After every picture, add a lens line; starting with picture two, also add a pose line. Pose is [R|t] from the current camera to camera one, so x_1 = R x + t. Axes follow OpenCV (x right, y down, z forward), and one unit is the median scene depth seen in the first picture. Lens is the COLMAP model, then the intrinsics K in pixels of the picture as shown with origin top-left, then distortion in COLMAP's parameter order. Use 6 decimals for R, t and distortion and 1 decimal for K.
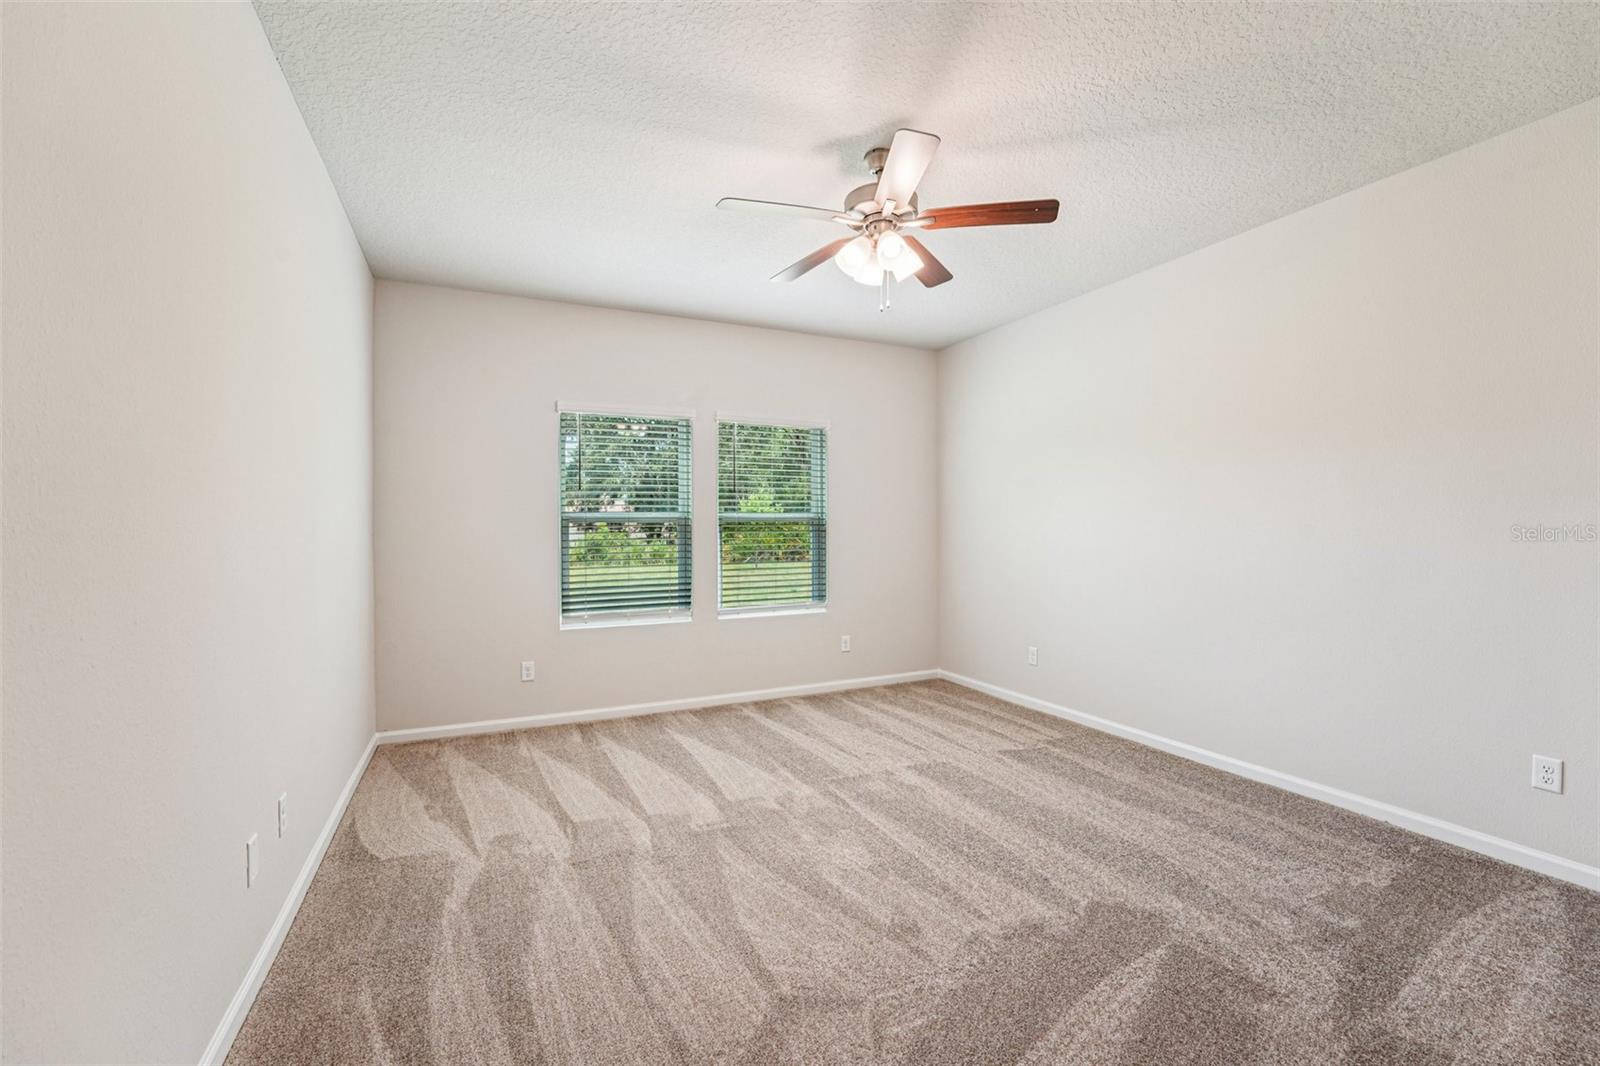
lens RADIAL K [[679.7, 0, 795.7], [0, 679.7, 540.7], [0, 0, 1]] dist [-0.025985, 0.002828]
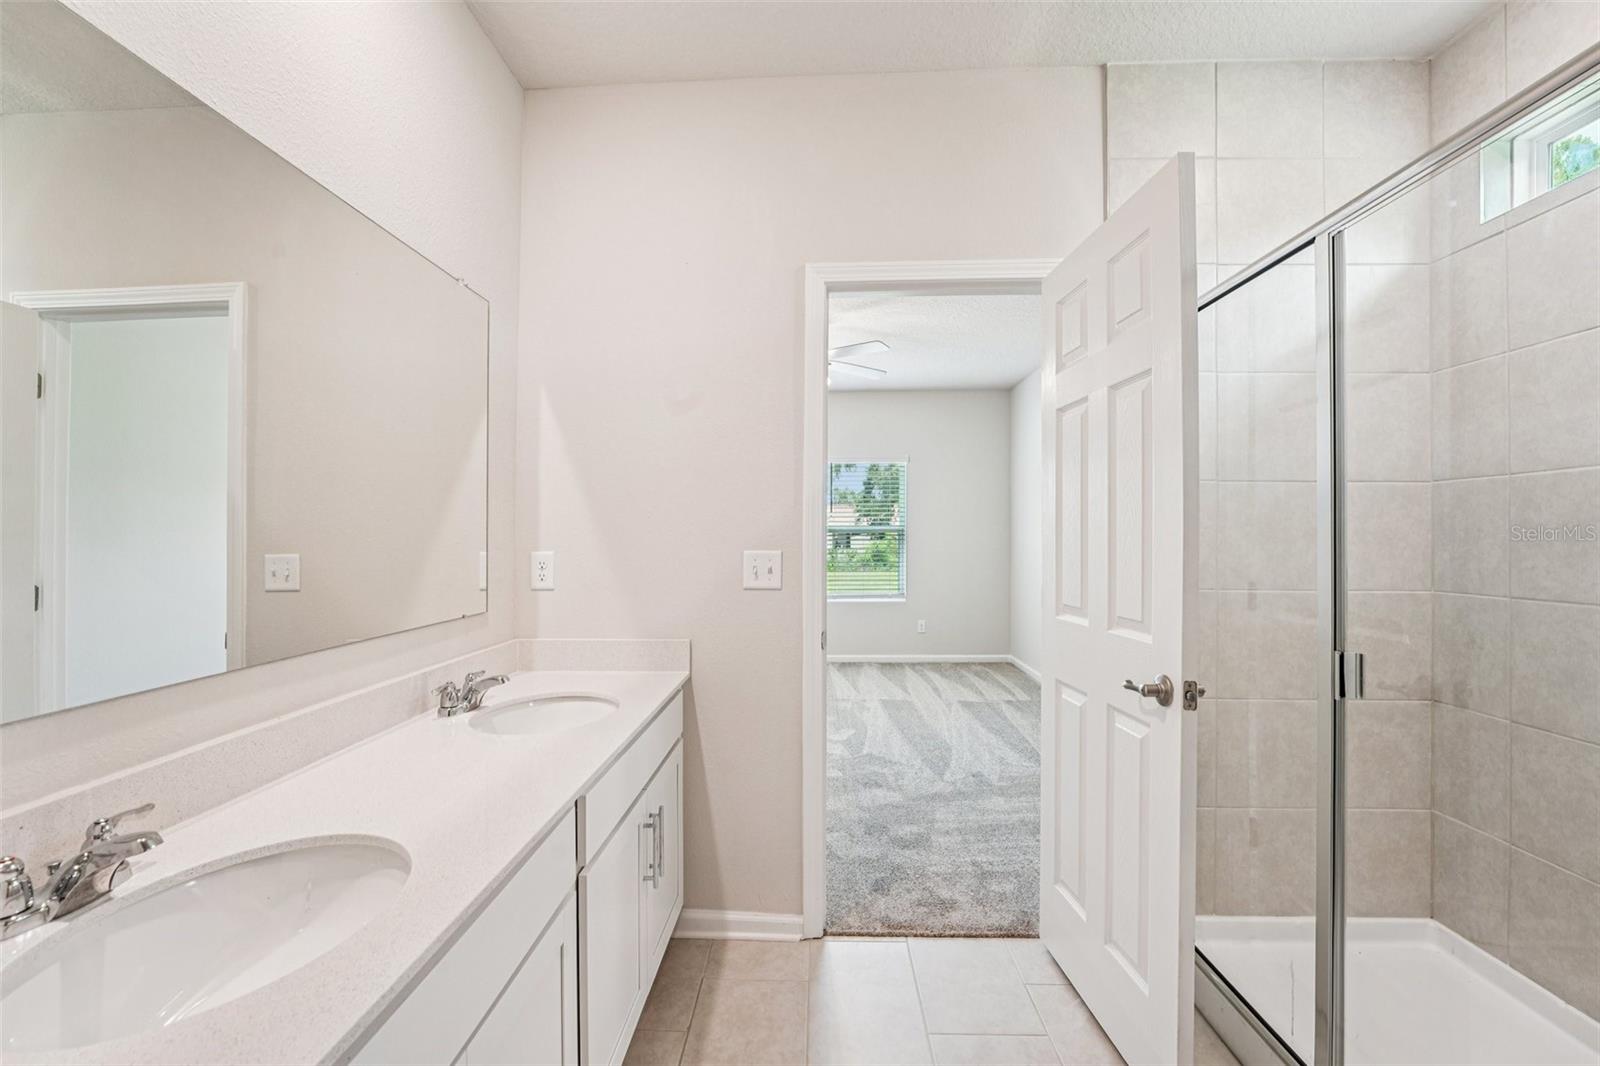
lens RADIAL K [[679.7, 0, 798.1], [0, 679.7, 531.8], [0, 0, 1]] dist [-0.025985, 0.002828]
pose [[0.894265, 0.000042, -0.447539, 0.683179], [-0.011754, 0.999657, -0.023393, 0.001982], [0.447384, 0.026180, 0.893959, -0.433254]]
